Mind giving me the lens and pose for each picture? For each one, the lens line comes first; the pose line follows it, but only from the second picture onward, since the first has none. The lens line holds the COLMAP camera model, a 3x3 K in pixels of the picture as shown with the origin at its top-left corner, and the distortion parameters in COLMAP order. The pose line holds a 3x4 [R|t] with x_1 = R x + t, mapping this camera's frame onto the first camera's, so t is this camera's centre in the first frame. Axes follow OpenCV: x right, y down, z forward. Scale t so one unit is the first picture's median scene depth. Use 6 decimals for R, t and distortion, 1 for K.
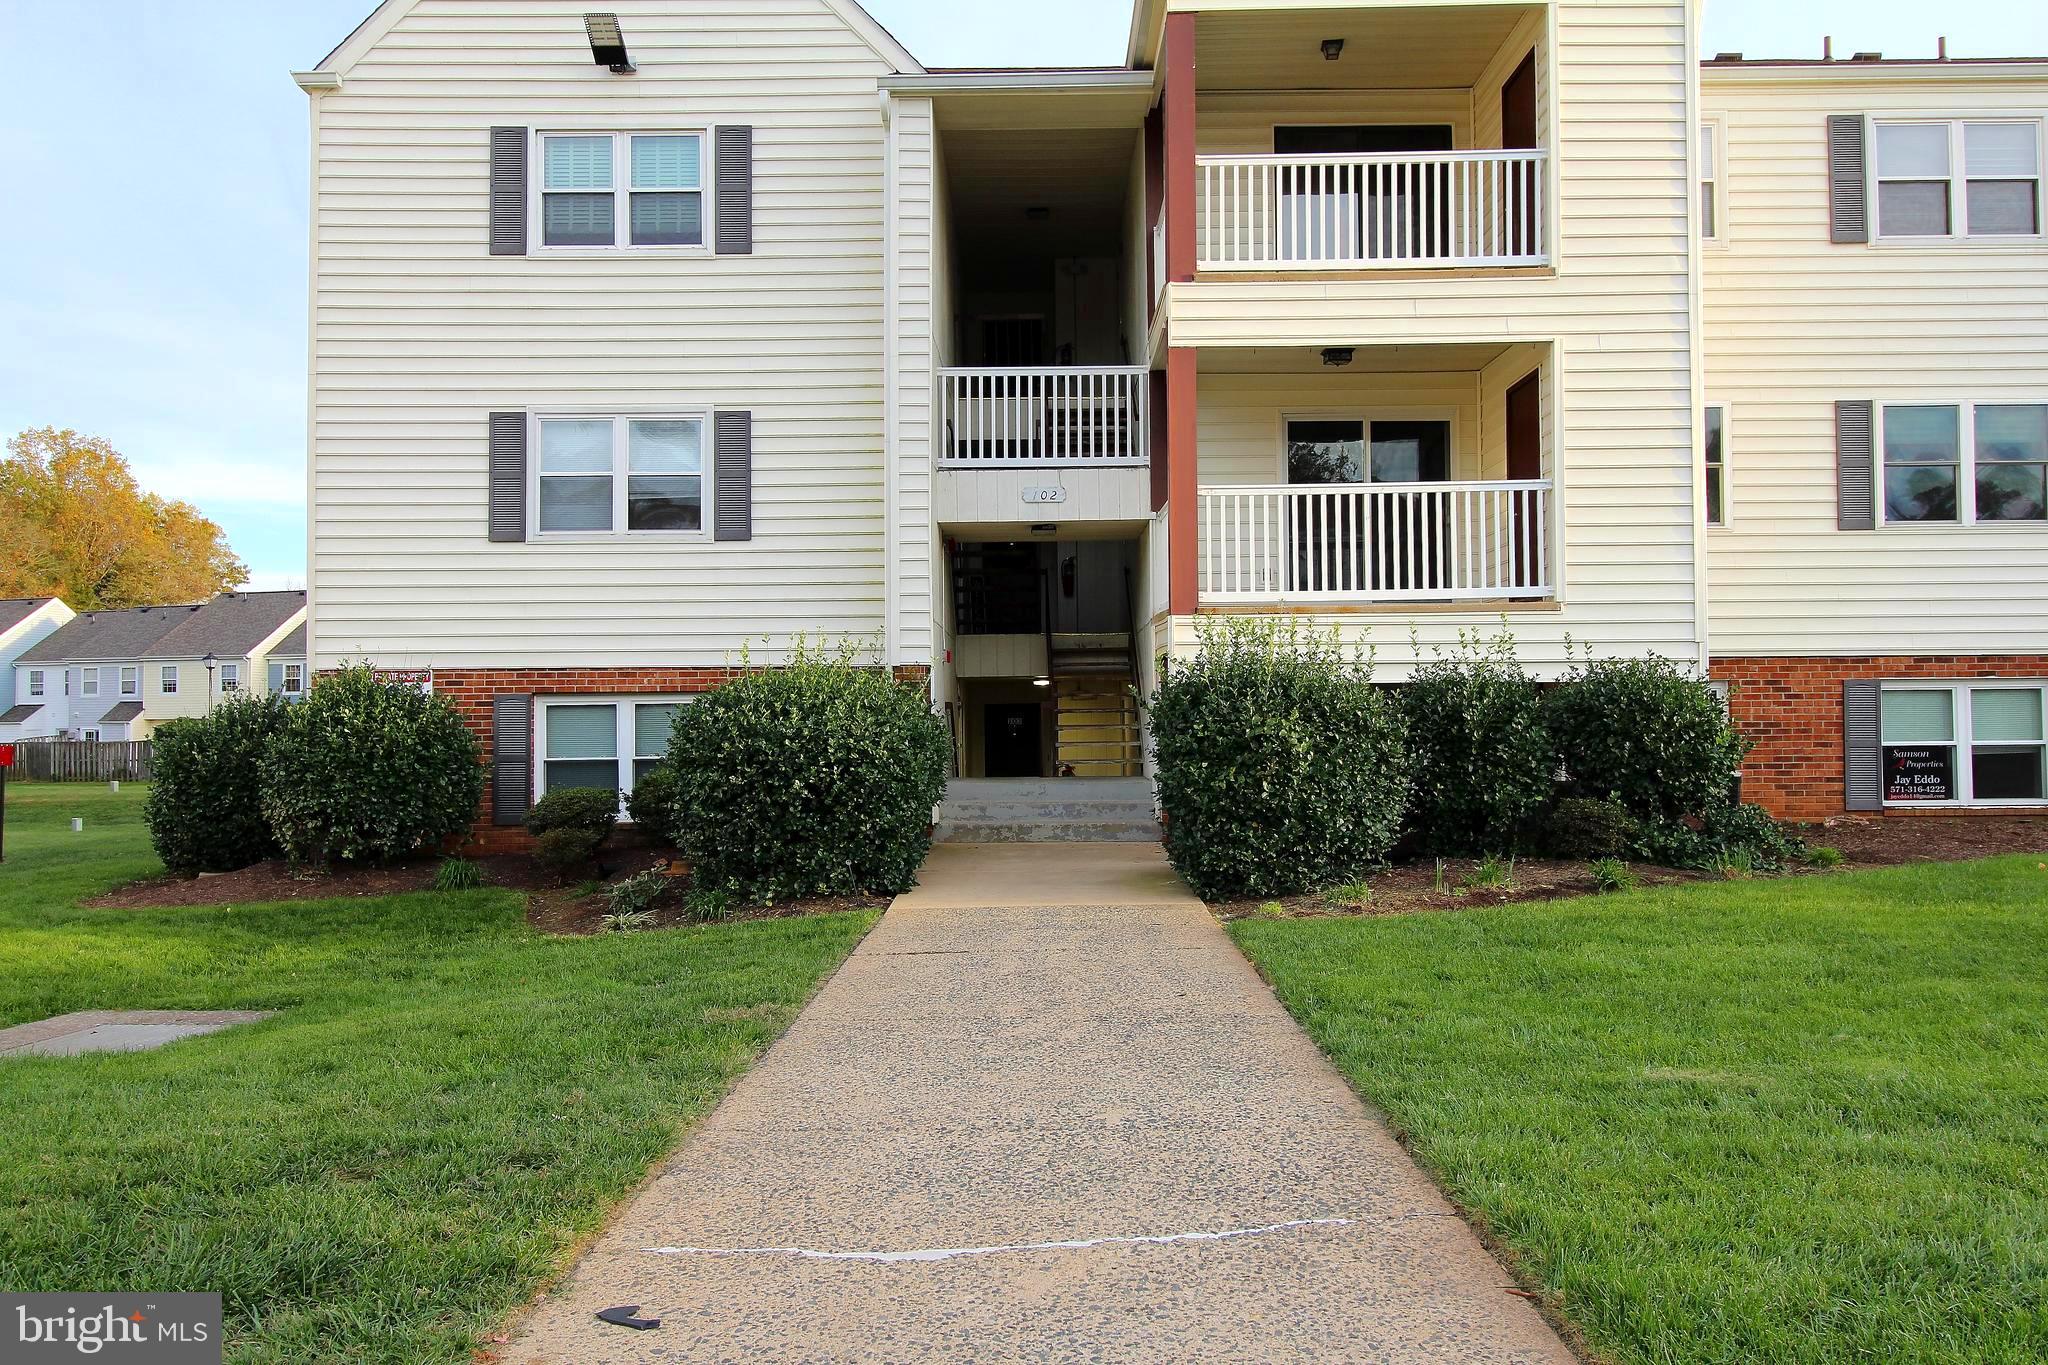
lens RADIAL K [[1634.2, 0, 1024.8], [0, 1634.2, 671.3], [0, 0, 1]] dist [0.025414, -0.000372]
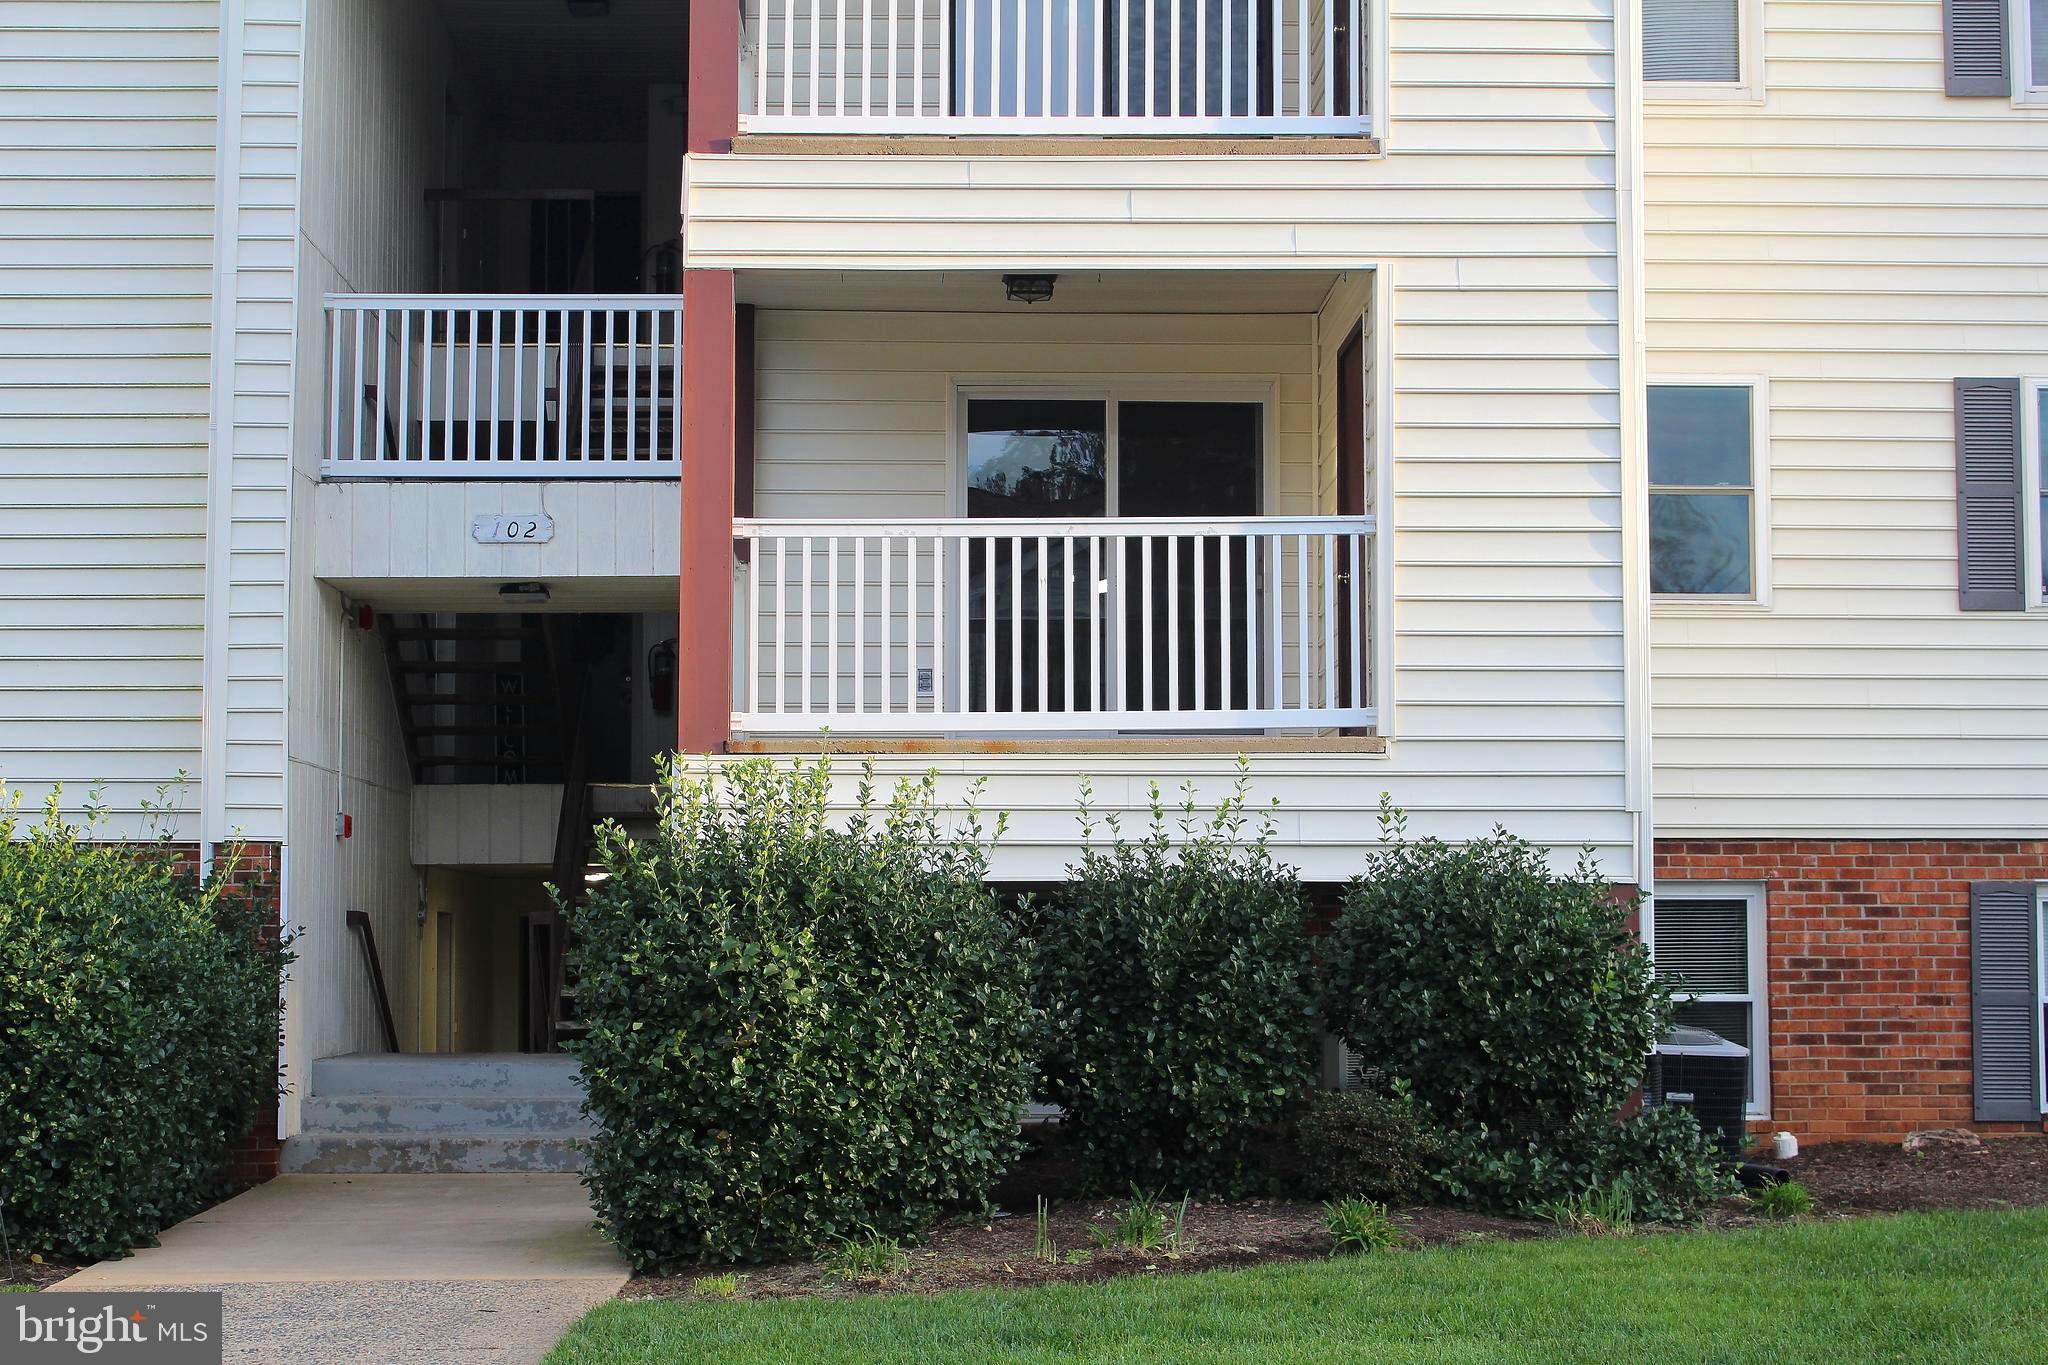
lens RADIAL K [[3272.0, 0, 1024.0], [0, 3272.0, 682.5], [0, 0, 1]] dist [-0.003543, 0.070651]
pose [[0.999375, 0.010000, 0.033914, 0.166612], [-0.008208, 0.998583, -0.052585, -0.001647], [-0.034392, 0.052273, 0.998040, -0.098010]]
